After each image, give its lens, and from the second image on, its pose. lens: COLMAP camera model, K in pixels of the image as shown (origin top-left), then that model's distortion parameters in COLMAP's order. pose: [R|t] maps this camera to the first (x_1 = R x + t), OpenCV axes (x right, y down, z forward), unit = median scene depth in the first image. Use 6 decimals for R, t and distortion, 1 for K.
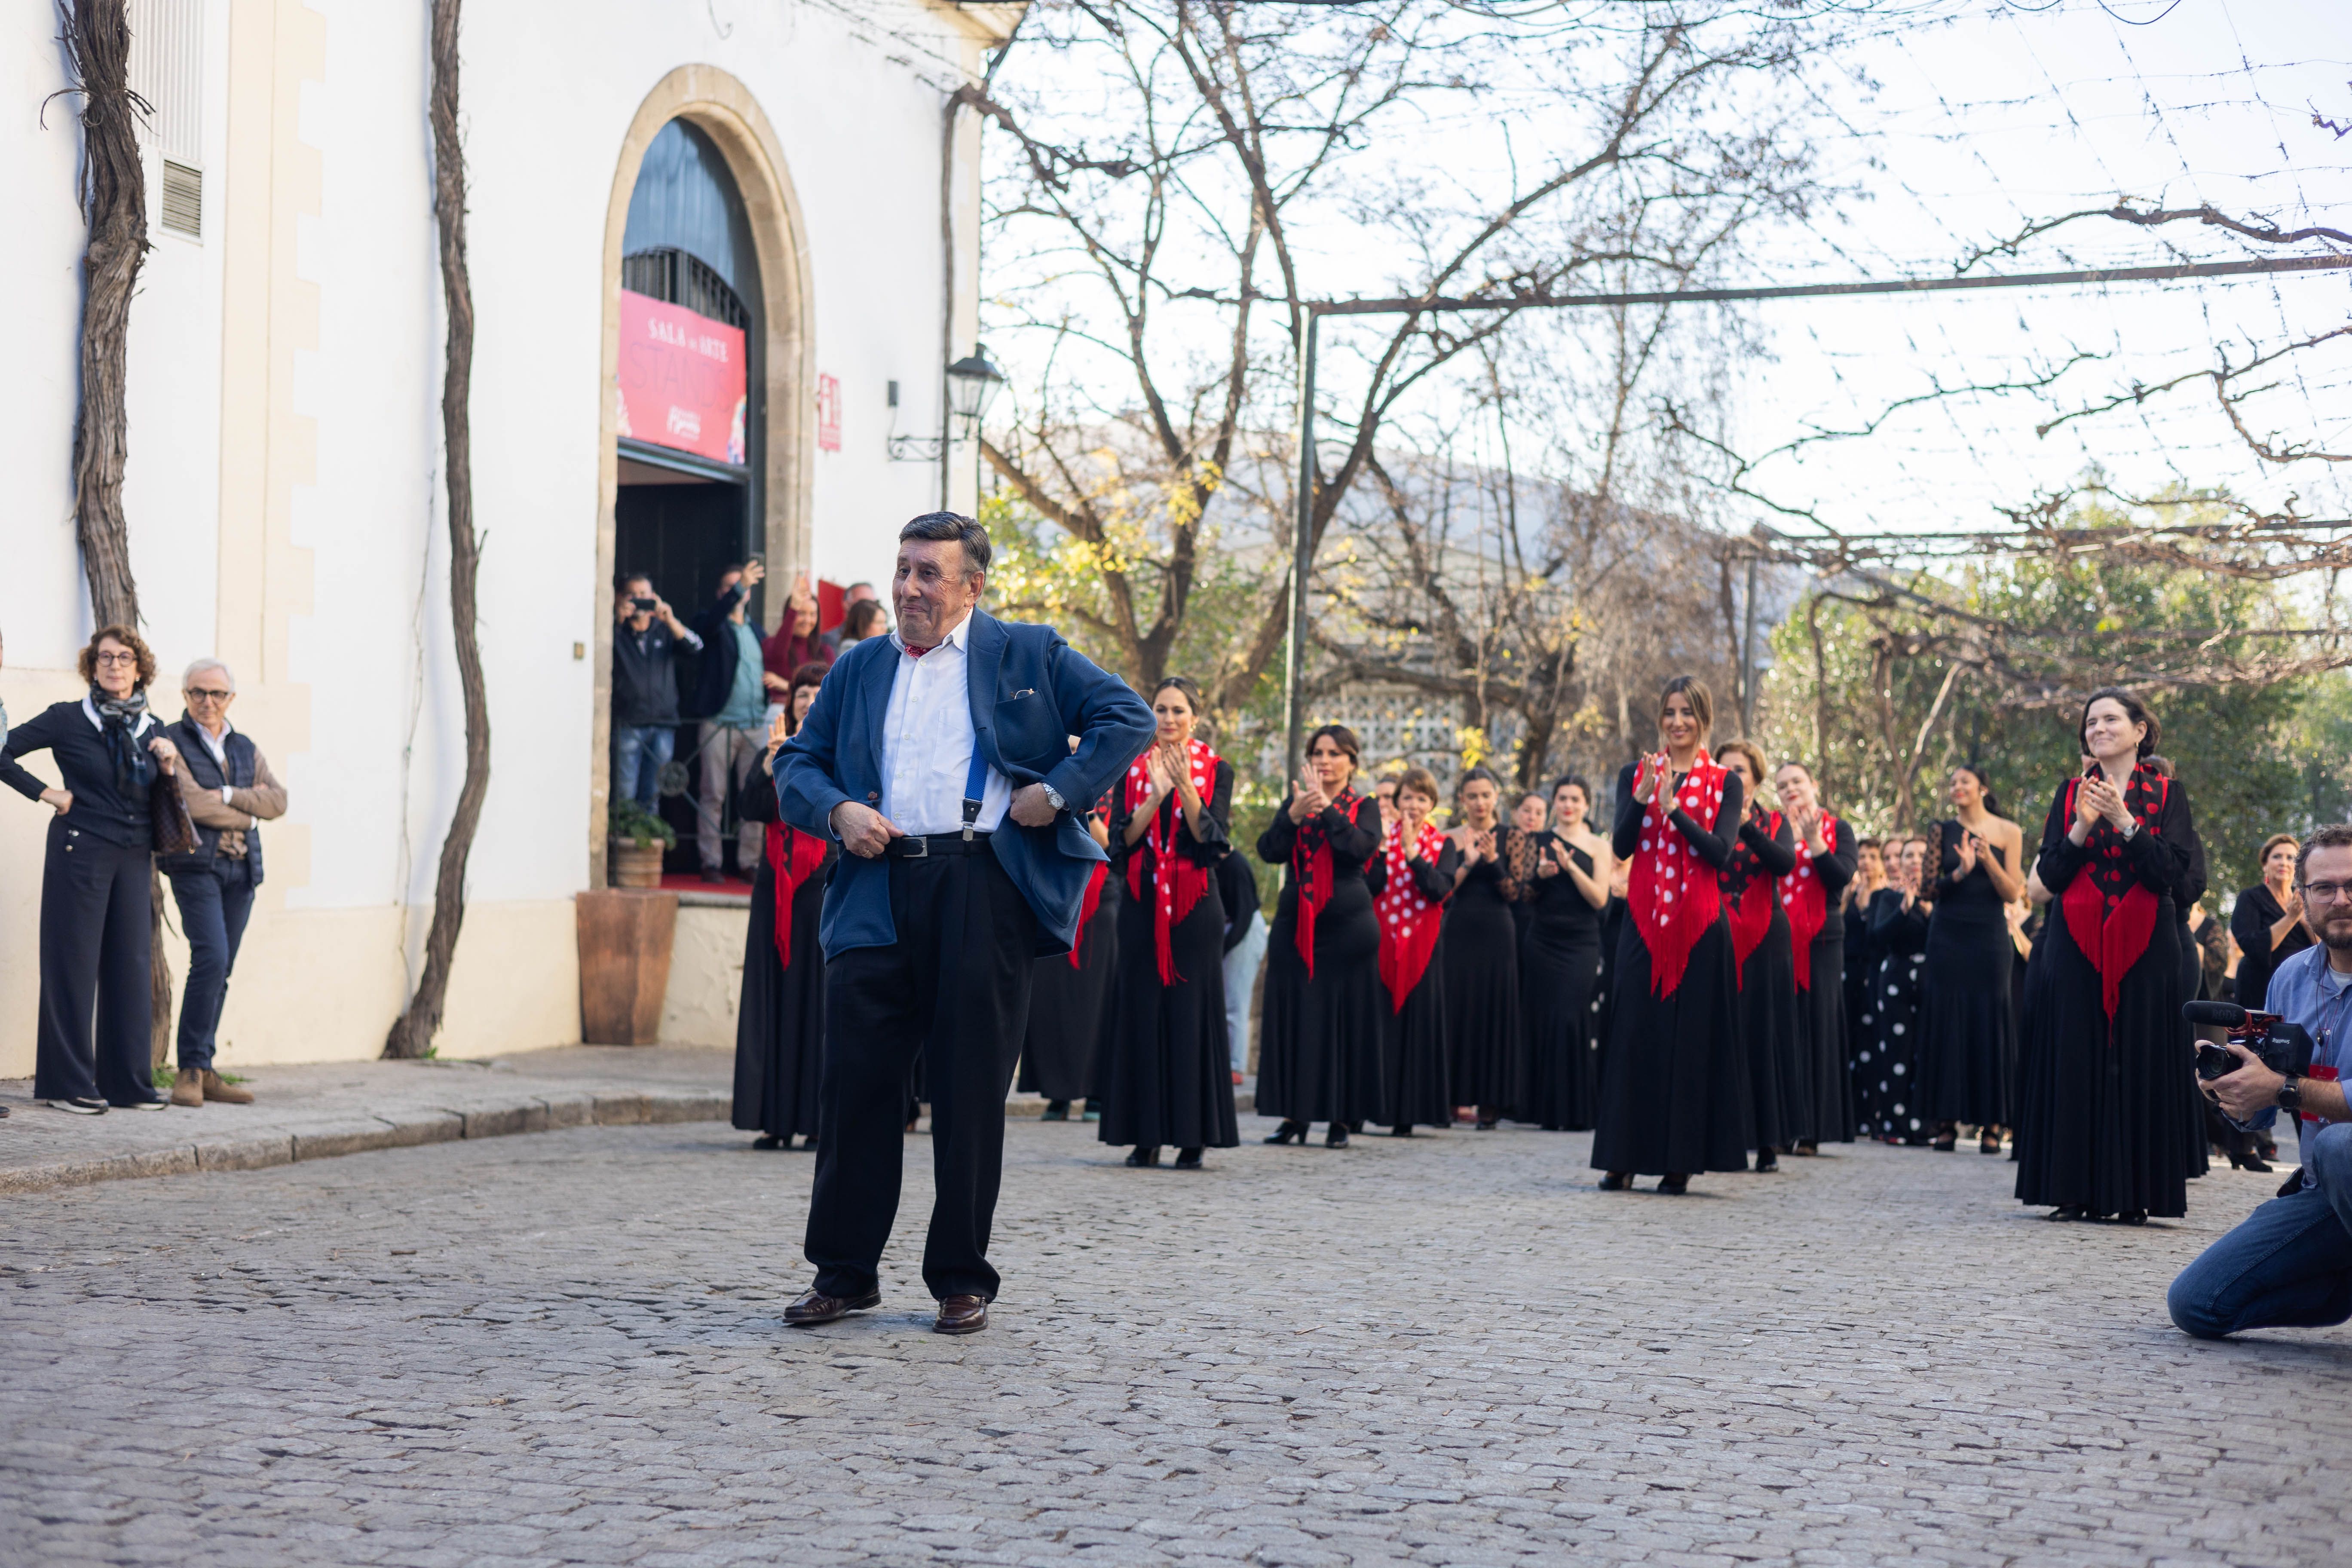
lens RADIAL K [[3617.2, 0, 1273.8], [0, 3617.2, 727.9], [0, 0, 1]] dist [-0.000070, 0.077493]
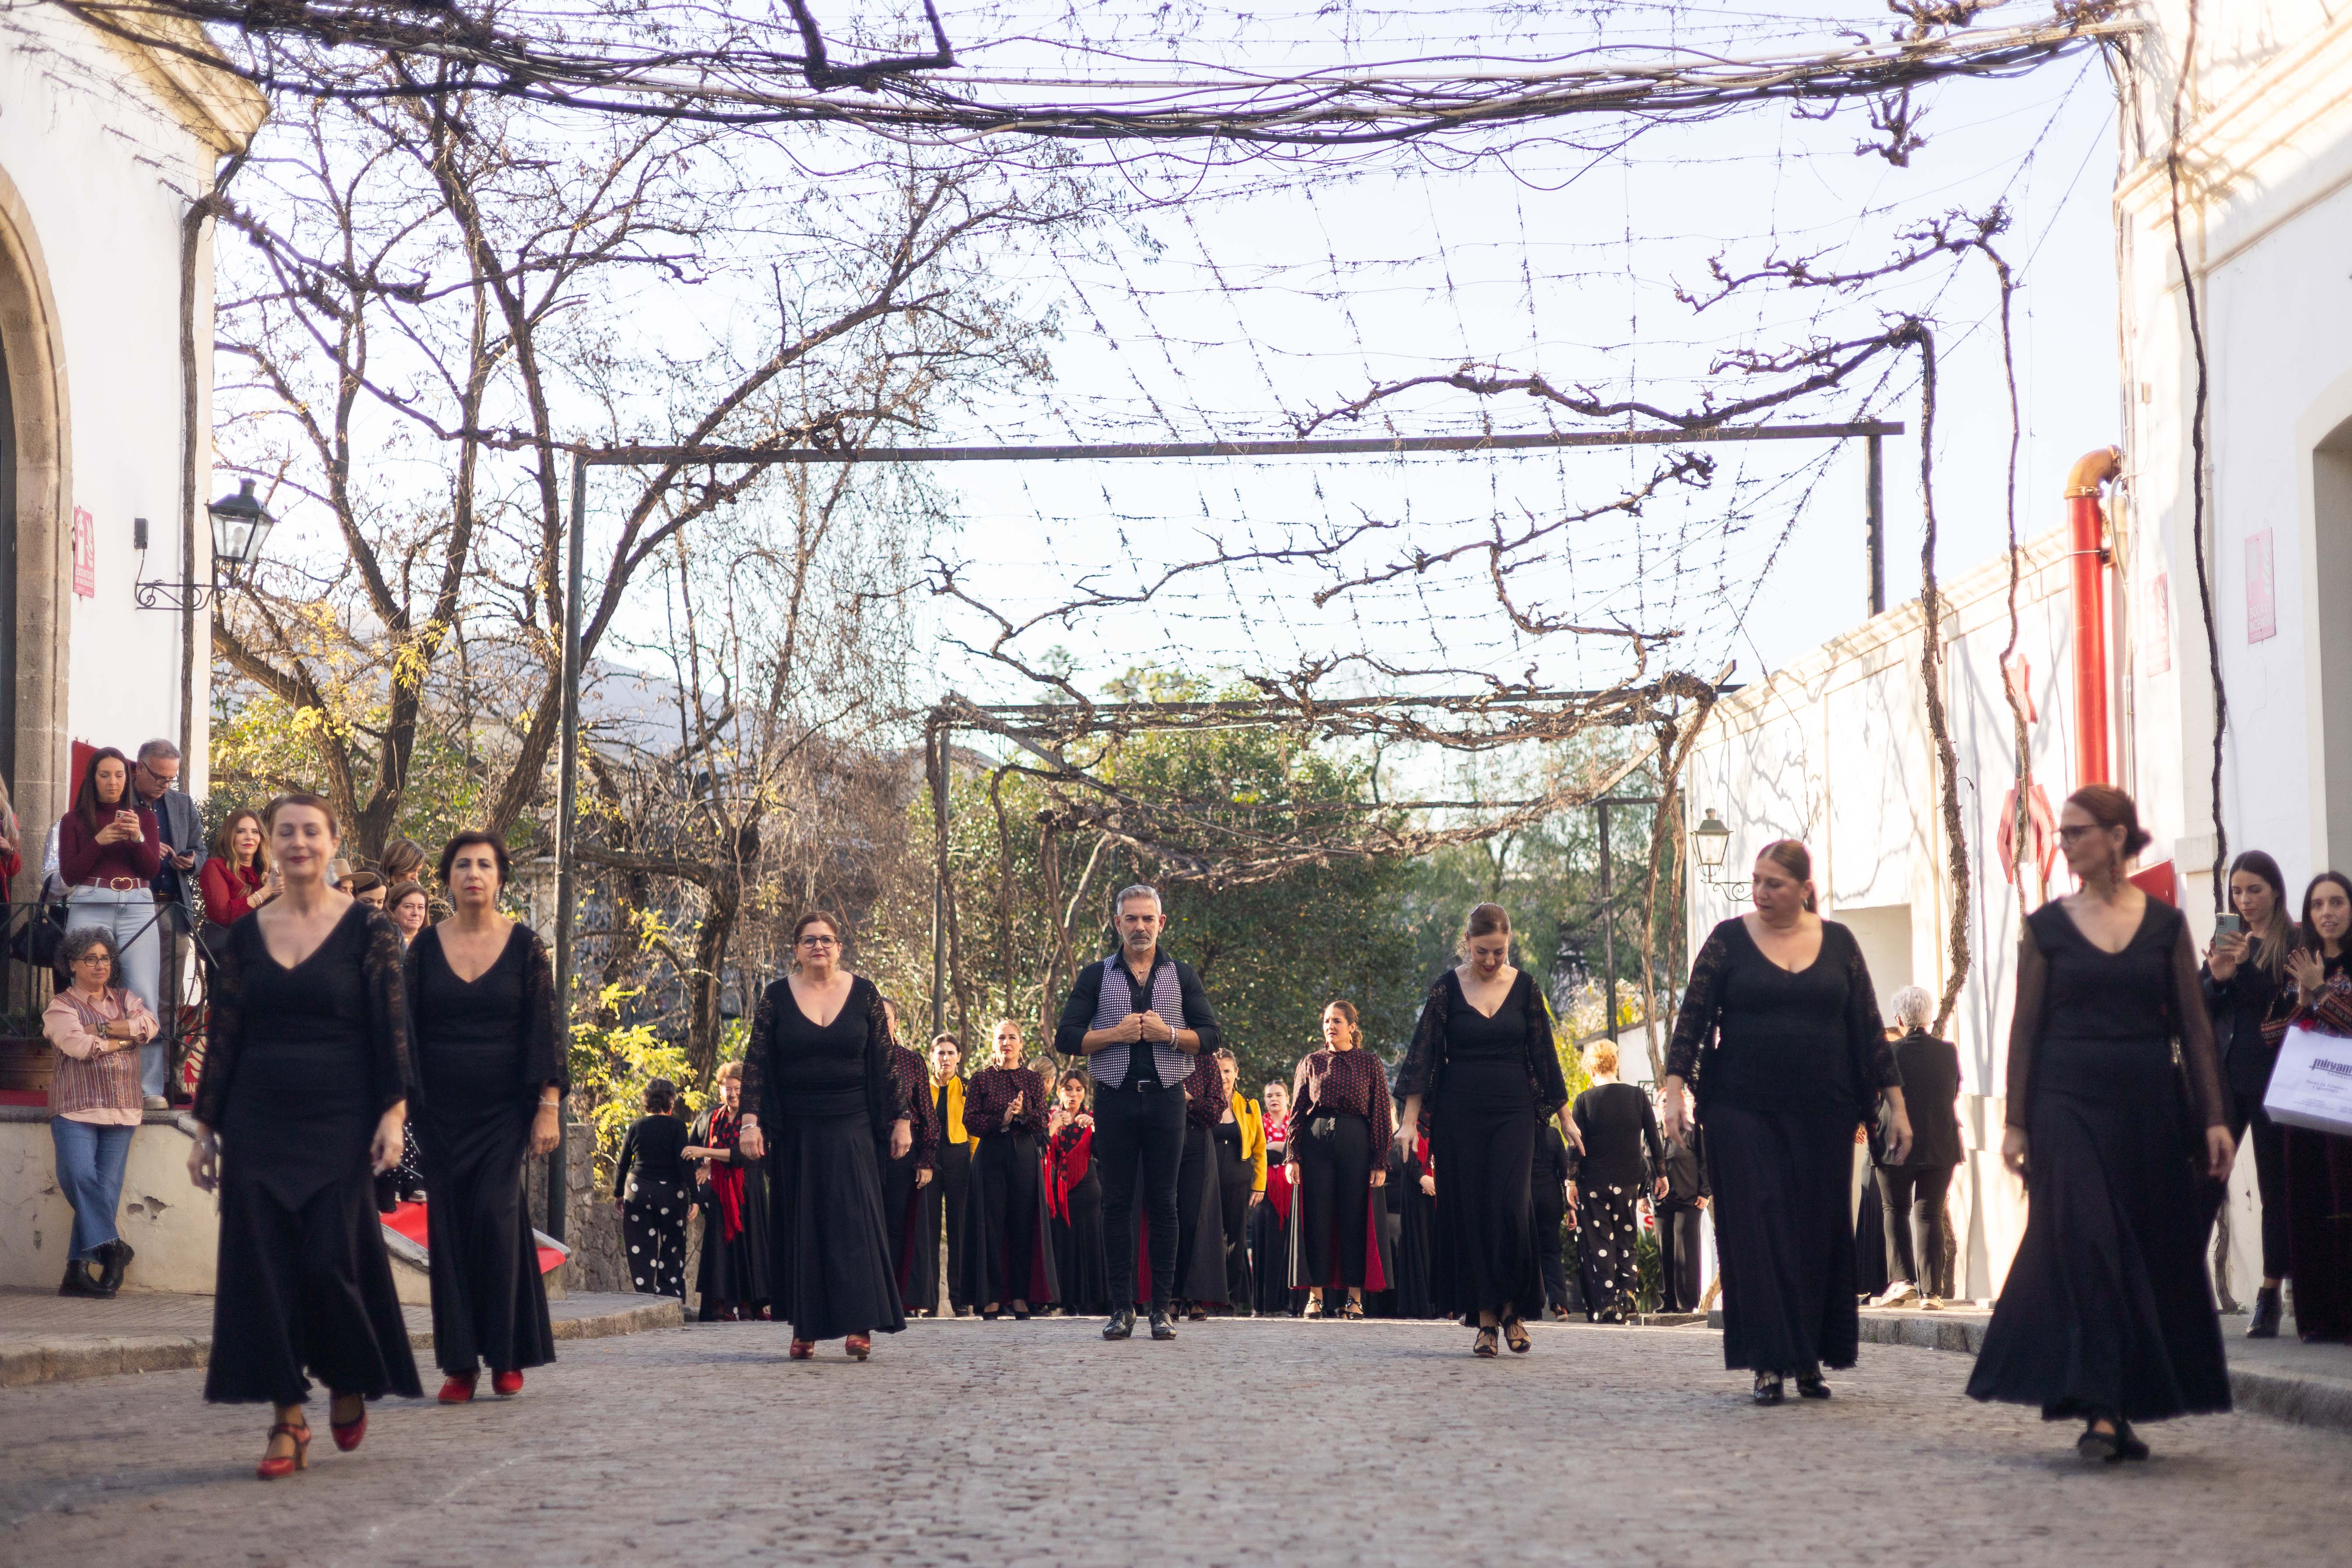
lens RADIAL K [[3531.1, 0, 1292.4], [0, 3531.1, 793.1], [0, 0, 1]] dist [-0.018637, 0.116125]
pose [[0.941912, -0.002016, 0.335854, -0.129004], [0.013336, 0.999418, -0.031402, 0.002065], [-0.335595, 0.034057, 0.941391, 0.090663]]
